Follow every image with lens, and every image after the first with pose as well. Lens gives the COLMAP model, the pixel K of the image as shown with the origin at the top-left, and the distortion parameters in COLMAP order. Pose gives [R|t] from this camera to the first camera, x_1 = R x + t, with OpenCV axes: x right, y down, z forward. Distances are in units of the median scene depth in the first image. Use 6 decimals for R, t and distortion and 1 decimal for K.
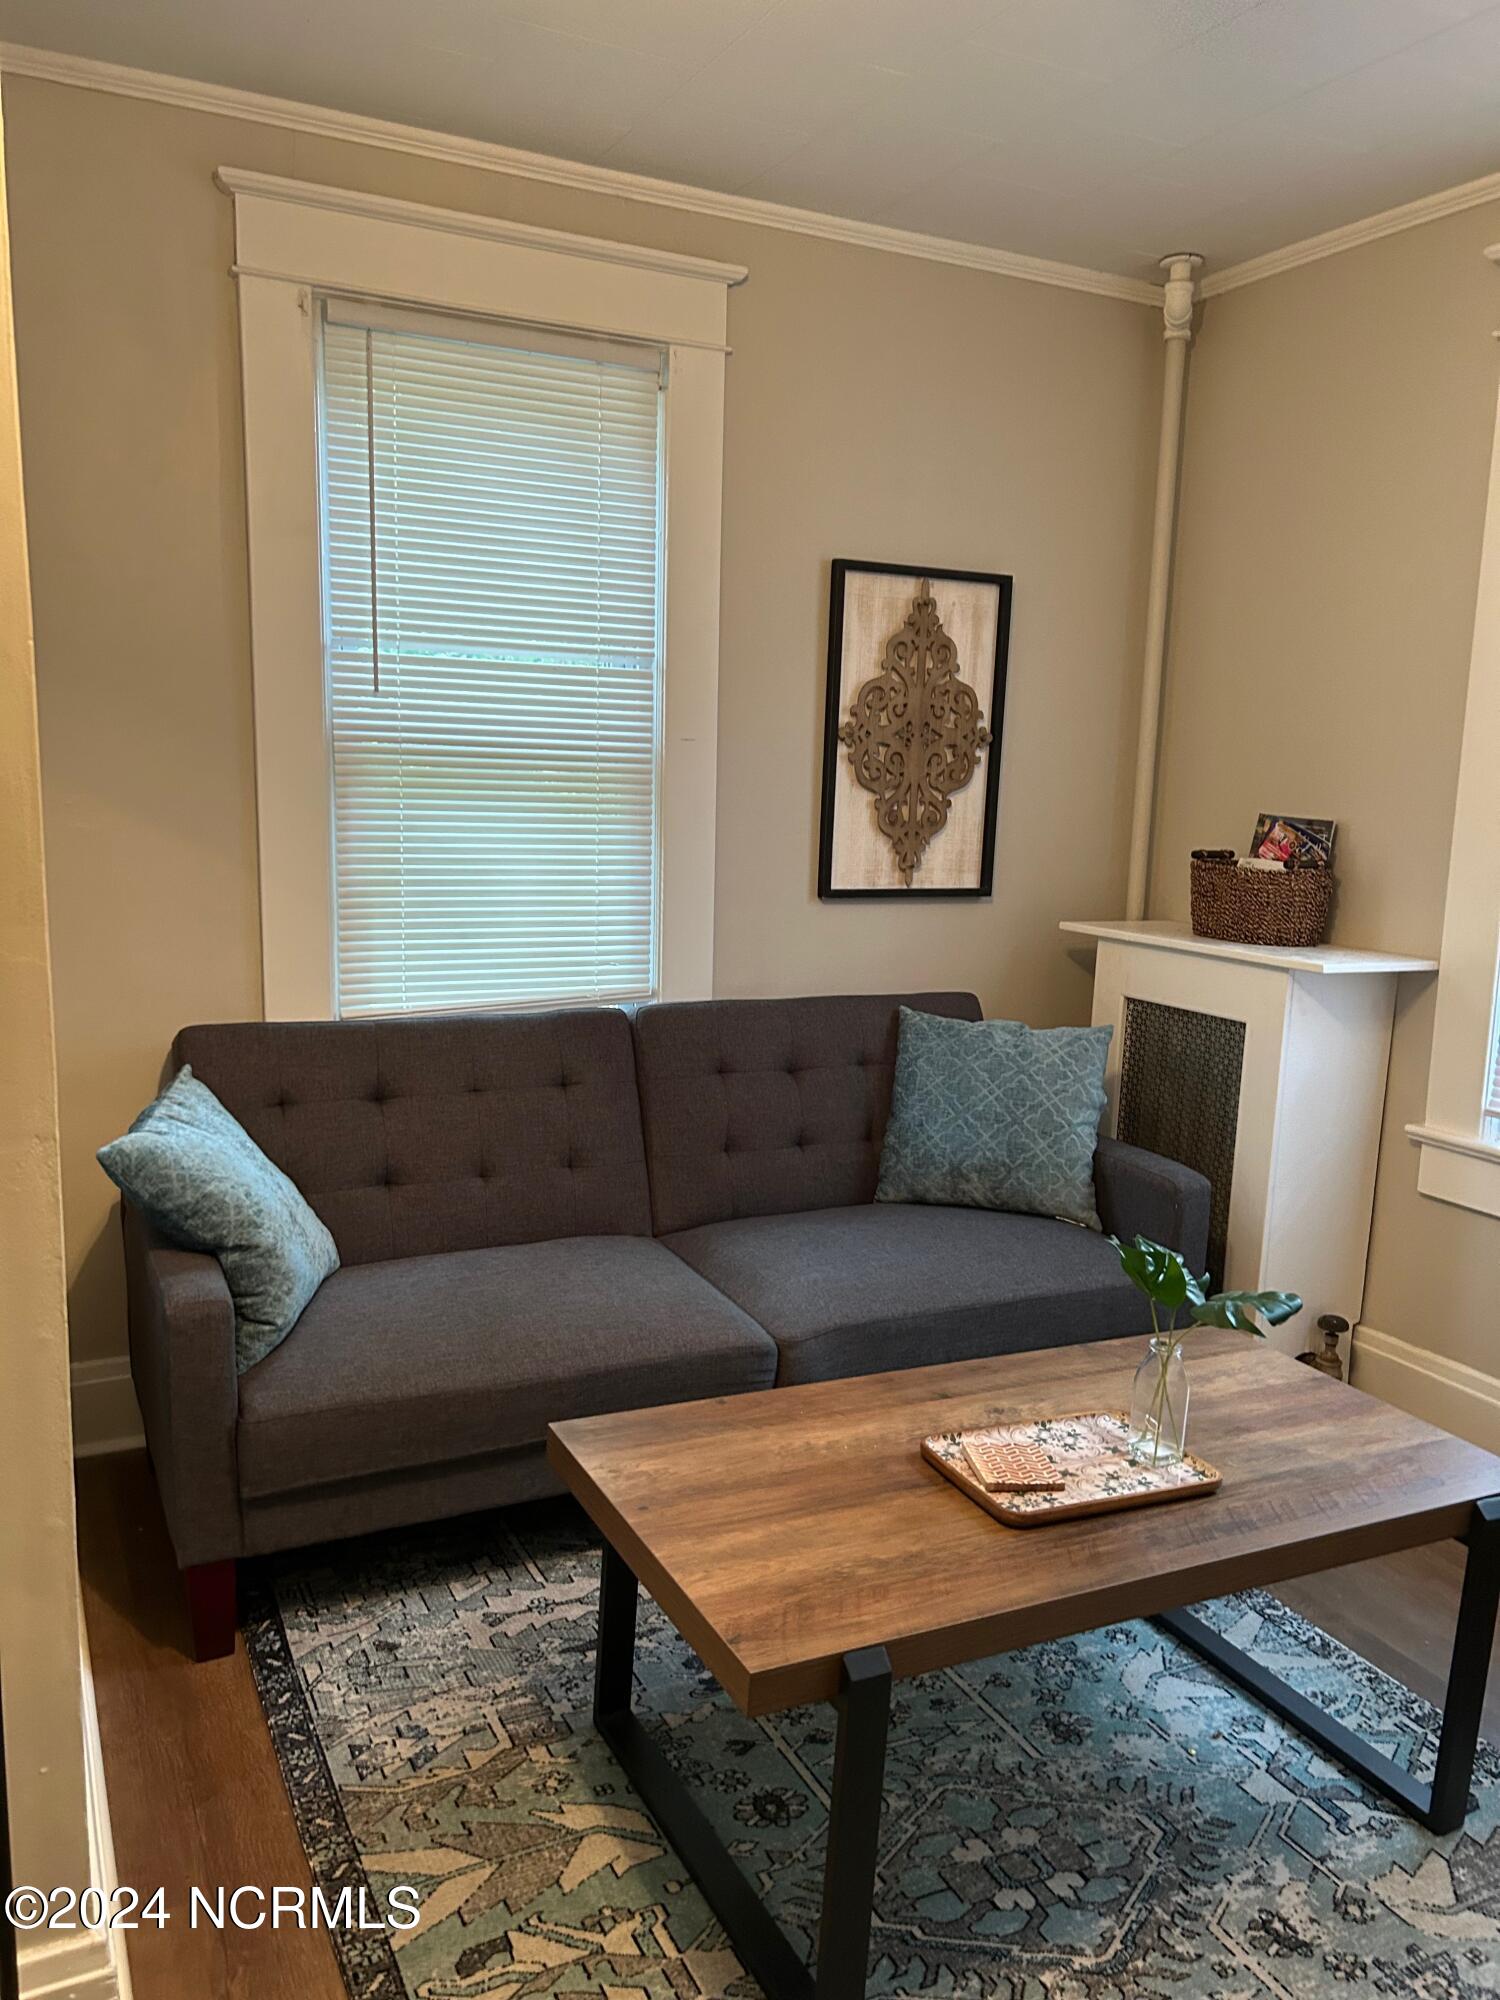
lens RADIAL K [[1516.2, 0, 746.3], [0, 1516.2, 1007.2], [0, 0, 1]] dist [0.035481, -0.037609]
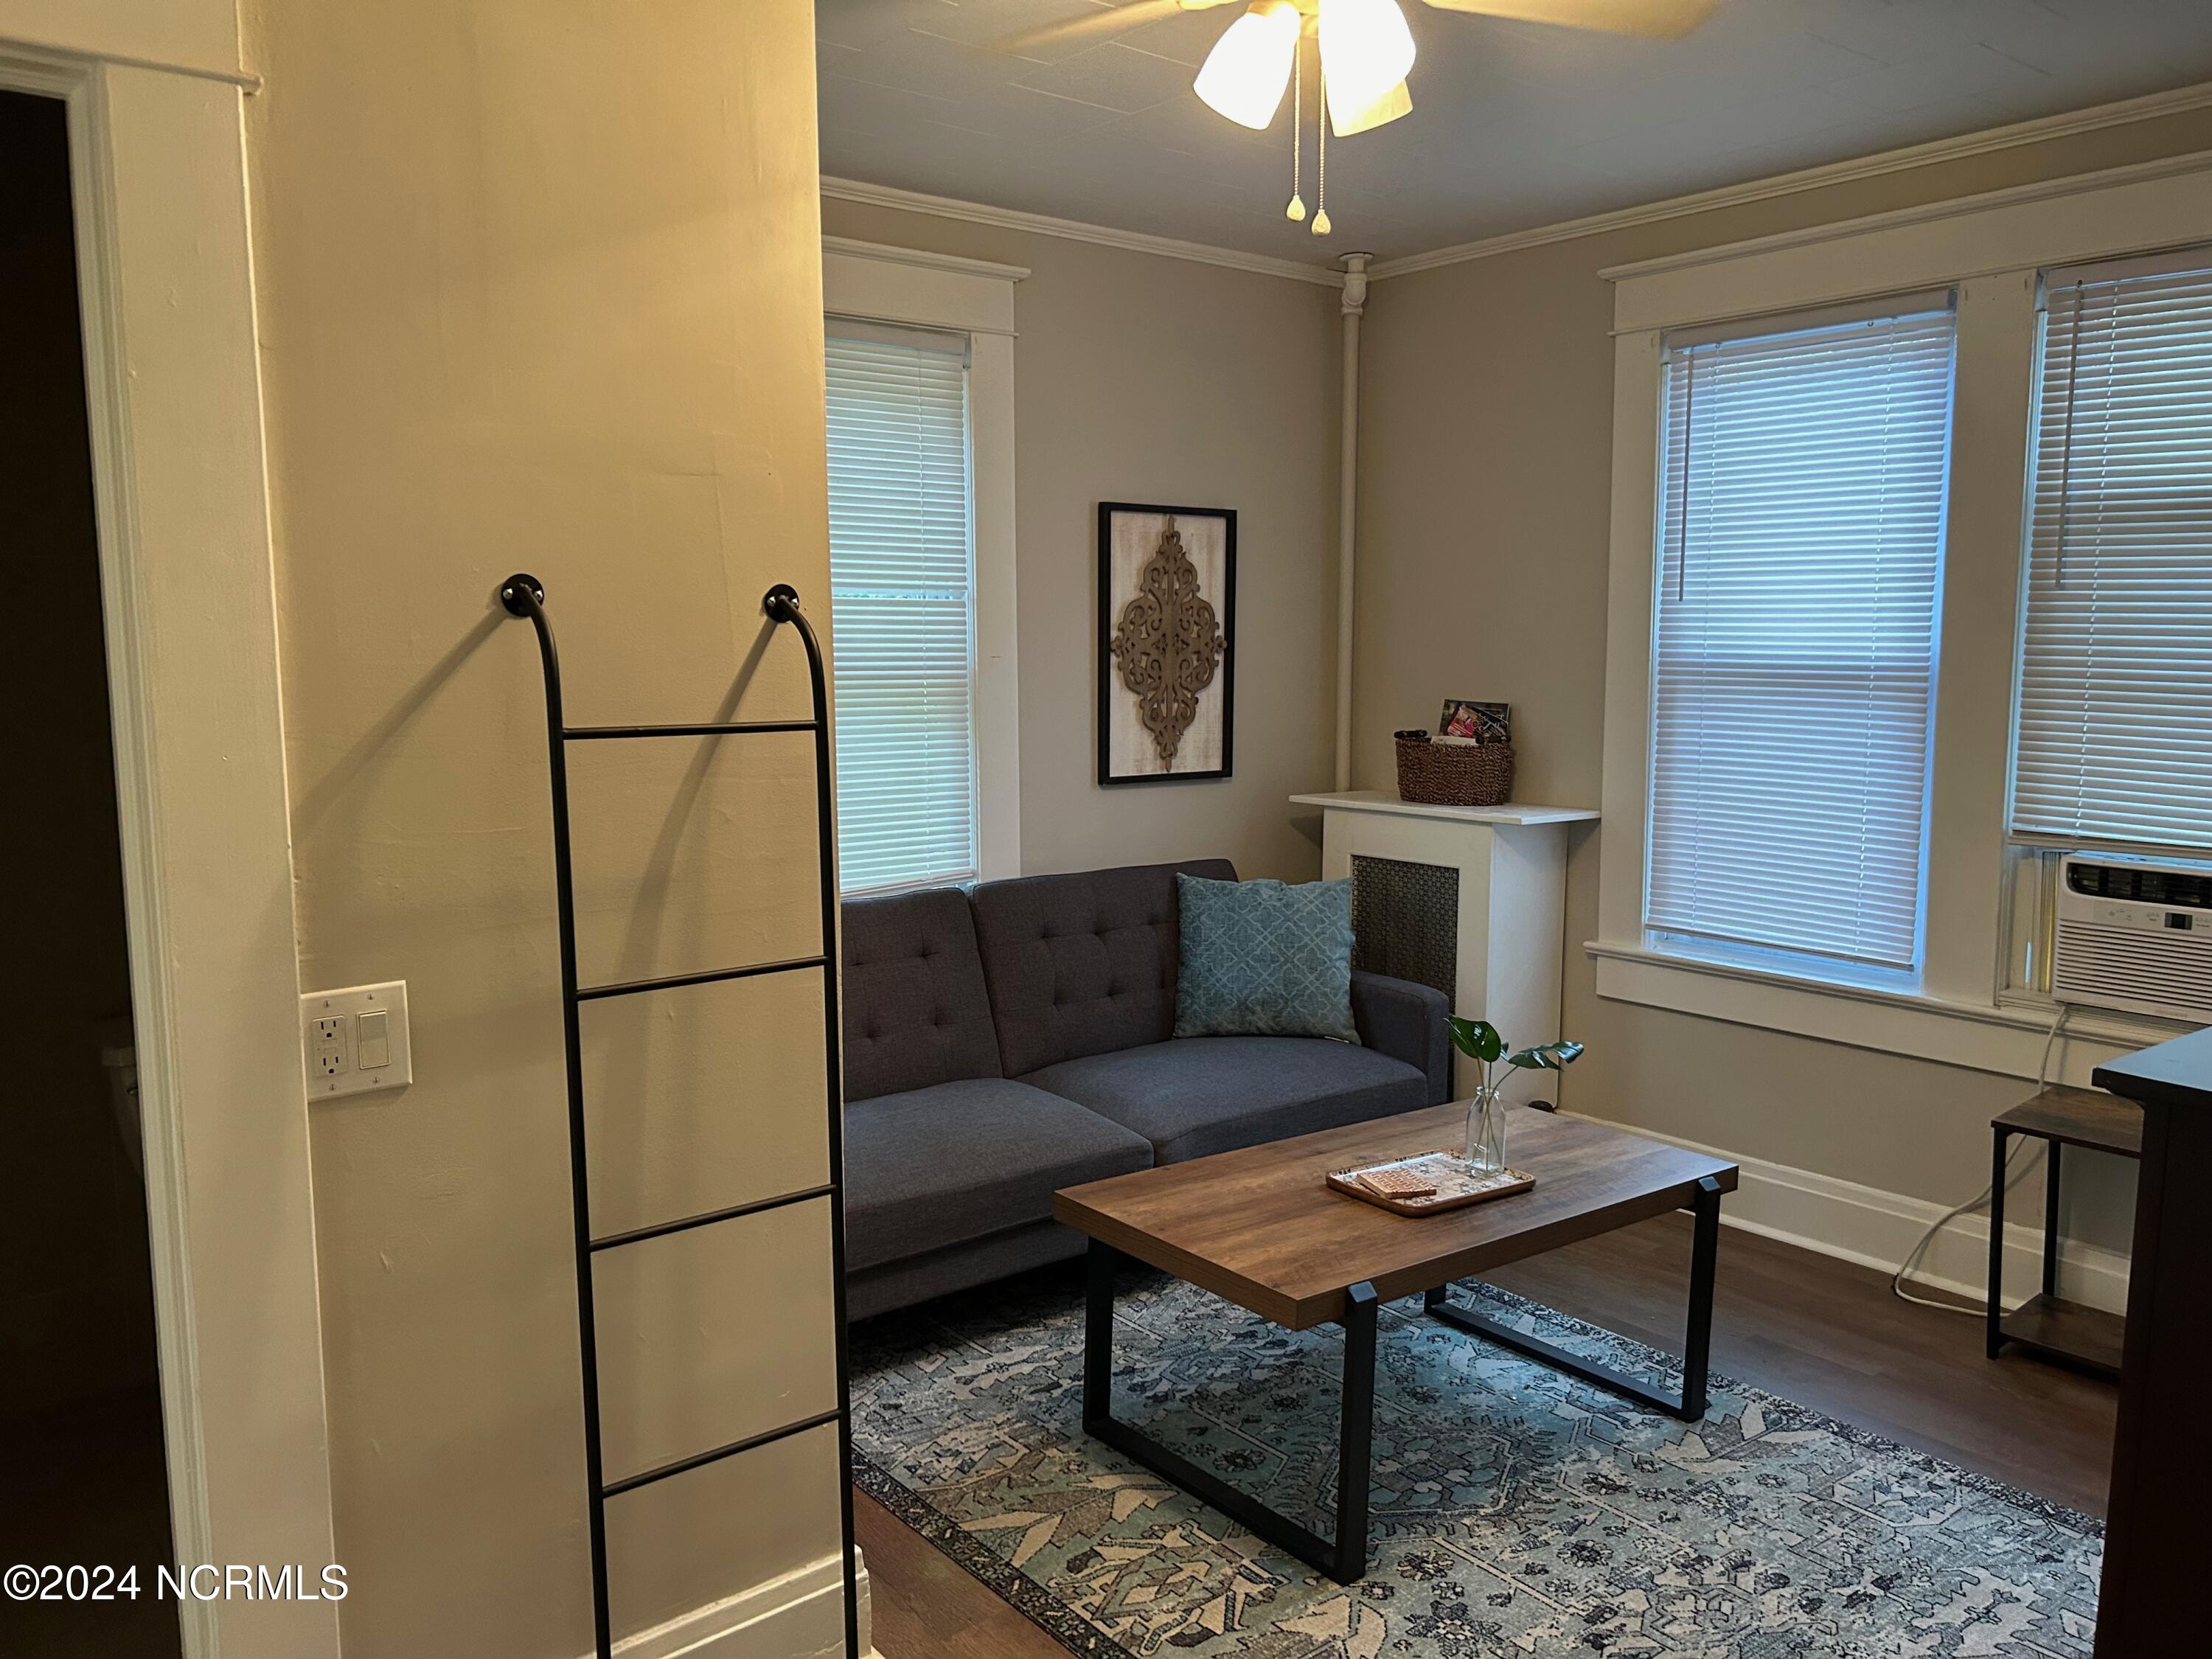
lens RADIAL K [[1675.8, 0, 1104.2], [0, 1675.8, 819.7], [0, 0, 1]] dist [0.087365, -0.162065]
pose [[0.978089, -0.053559, 0.201179, -0.245432], [0.063054, 0.997164, -0.041085, 0.009045], [-0.198409, 0.052869, 0.978692, -0.310540]]
